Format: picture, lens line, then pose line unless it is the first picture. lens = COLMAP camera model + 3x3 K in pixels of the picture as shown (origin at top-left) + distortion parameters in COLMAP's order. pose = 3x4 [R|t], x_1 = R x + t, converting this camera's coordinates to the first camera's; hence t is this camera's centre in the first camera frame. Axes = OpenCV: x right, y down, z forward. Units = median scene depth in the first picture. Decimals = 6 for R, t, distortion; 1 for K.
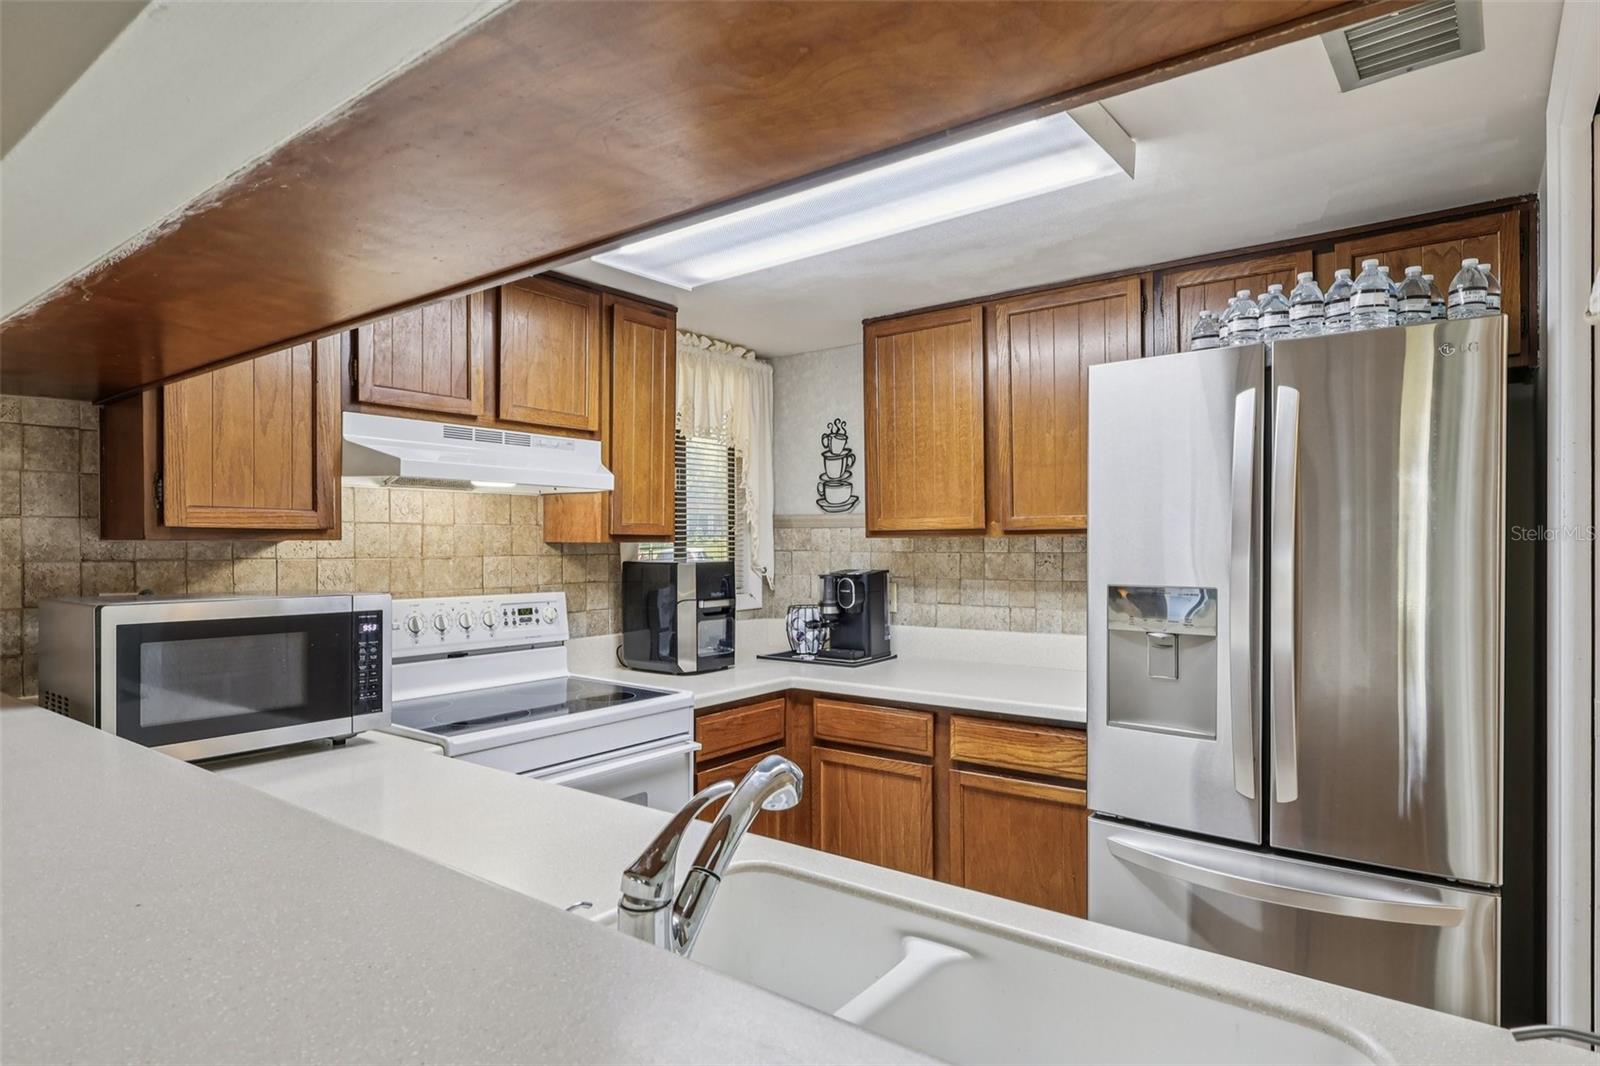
lens RADIAL K [[872.3, 0, 803.3], [0, 872.3, 549.9], [0, 0, 1]] dist [0.000078, 0.000951]
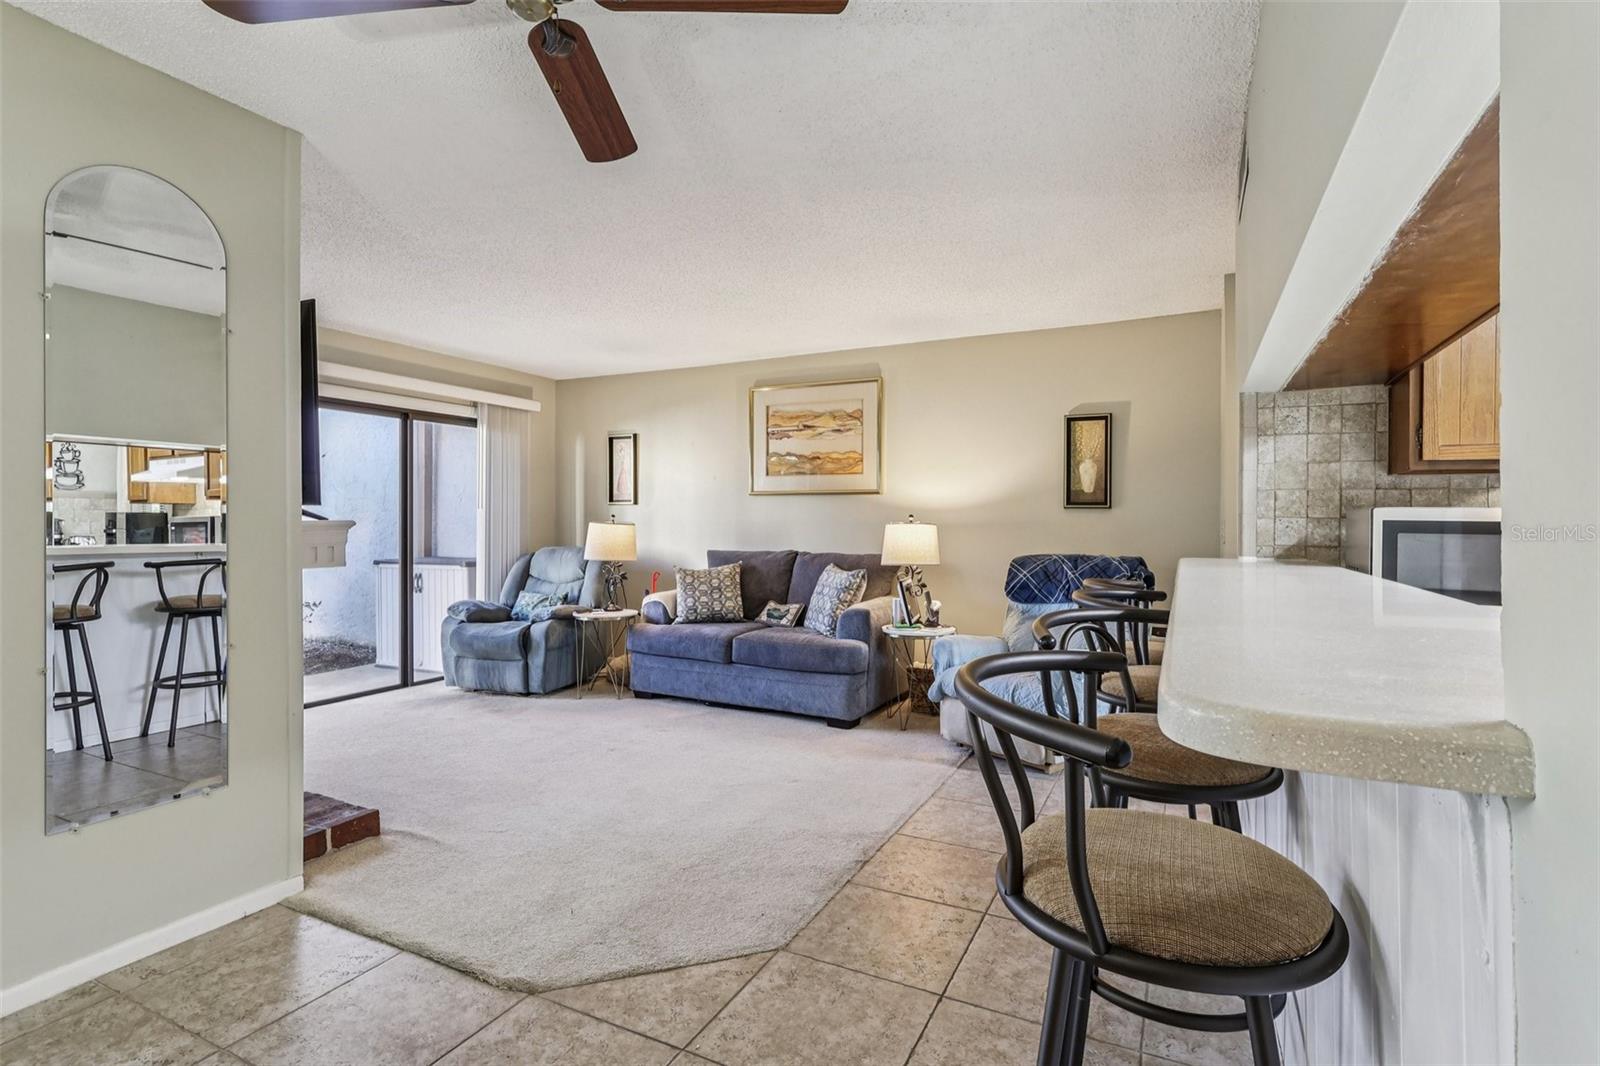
lens RADIAL K [[790.4, 0, 808.5], [0, 790.4, 521.6], [0, 0, 1]] dist [0.001212, 0.001095]
pose [[0.196487, 0.004698, -0.980495, 0.251547], [-0.015566, 0.999877, 0.001672, 0.061312], [0.980383, 0.014934, 0.196536, -0.184240]]
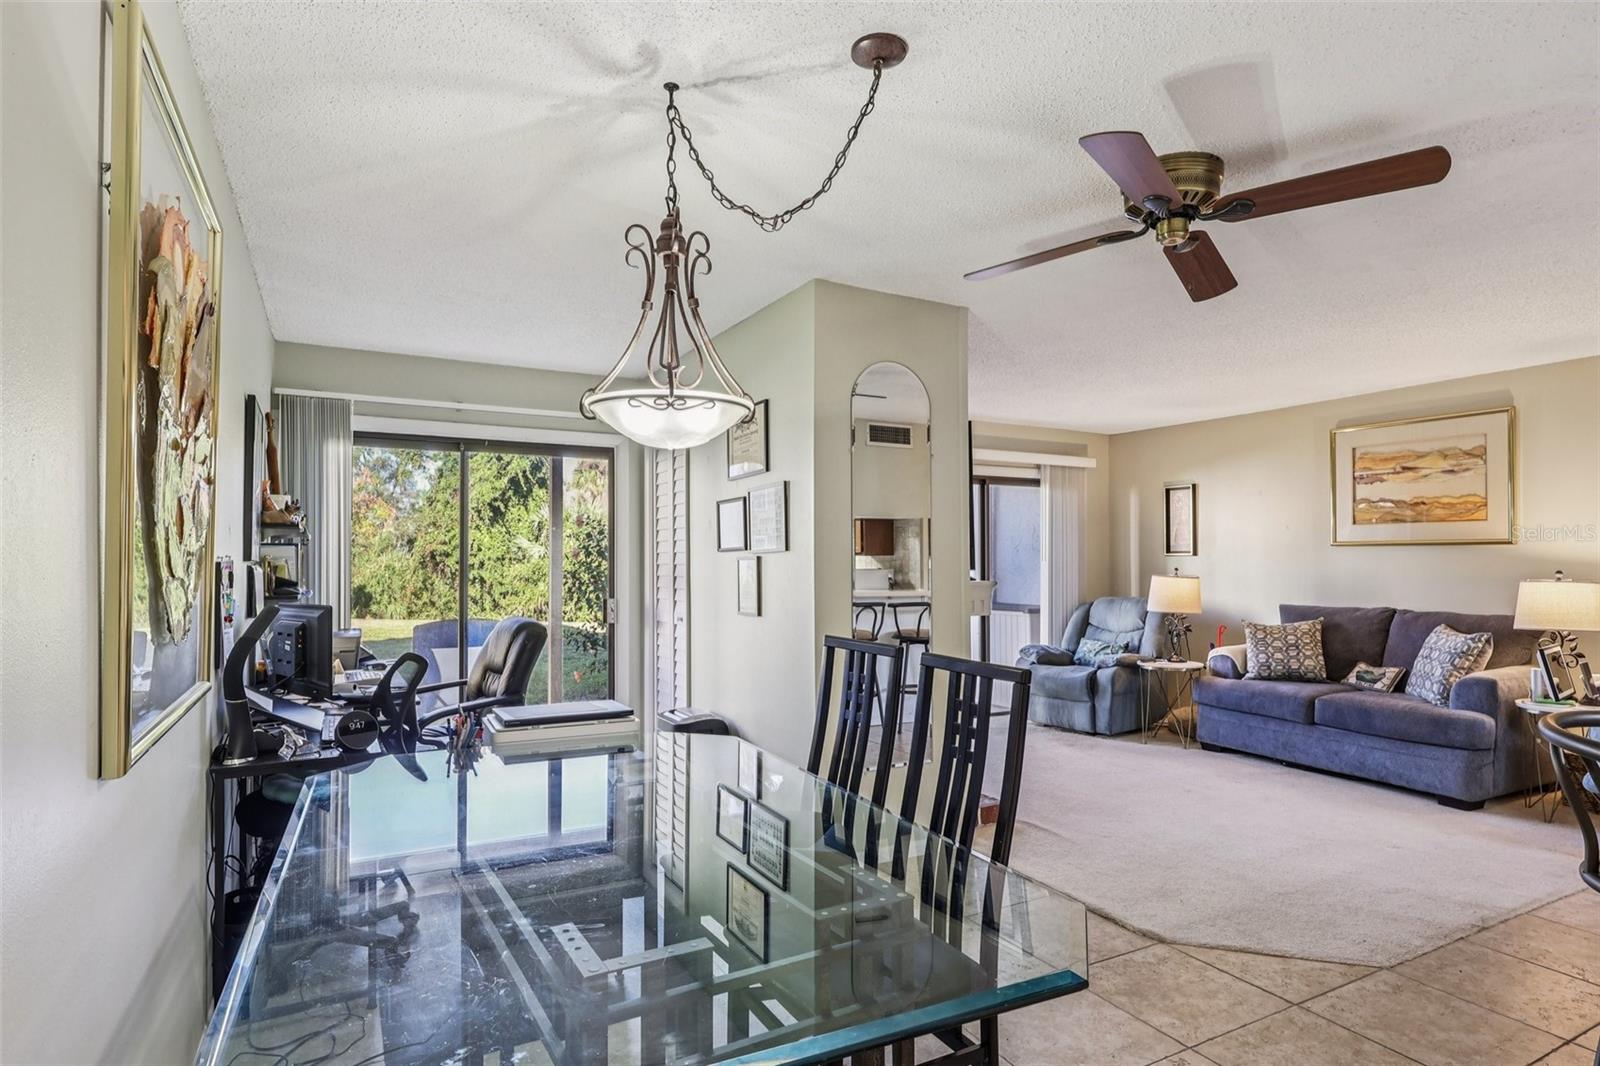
lens RADIAL K [[872.3, 0, 795.6], [0, 872.3, 551.7], [0, 0, 1]] dist [0.000078, 0.000951]
pose [[-0.403429, -0.004888, -0.914998, 0.674395], [-0.009519, 0.999954, -0.001144, 0.023527], [0.914961, 0.008248, -0.403457, -0.270820]]
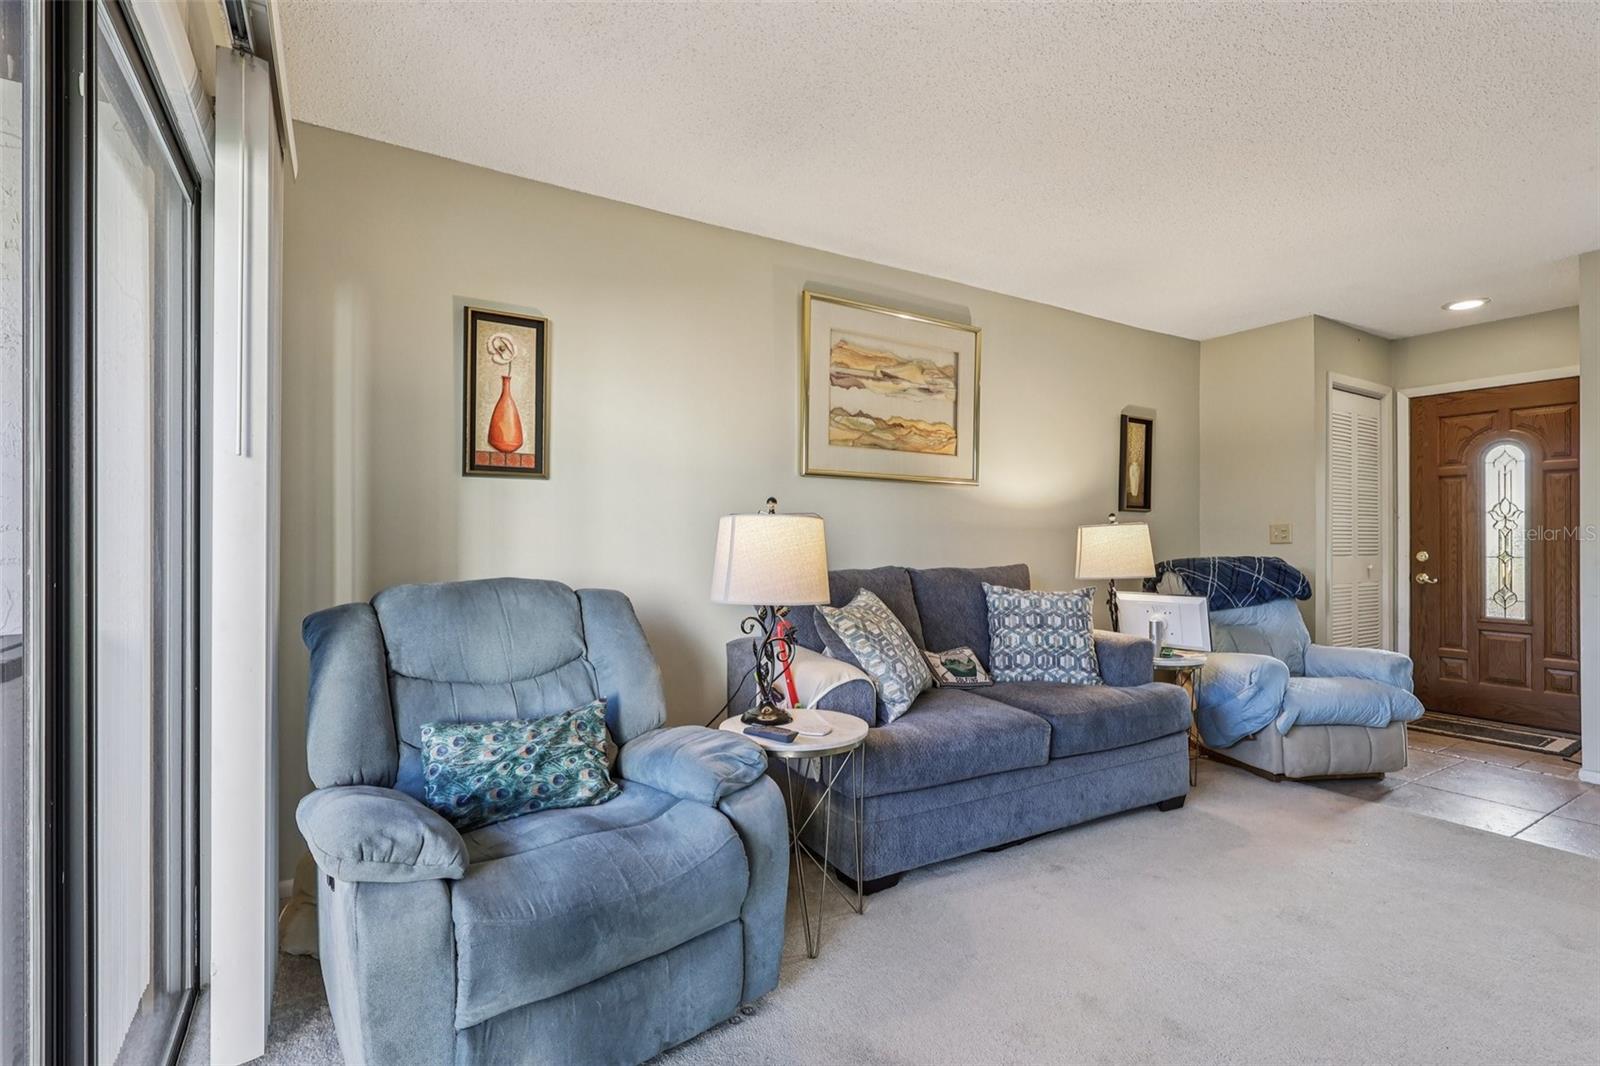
lens RADIAL K [[752.3, 0, 801.7], [0, 752.3, 531.9], [0, 0, 1]] dist [0.000153, -0.000576]
pose [[0.940064, 0.005935, -0.340946, -1.582831], [-0.011262, 0.999843, -0.013649, 0.103334], [0.340811, 0.016671, 0.939984, -1.086496]]
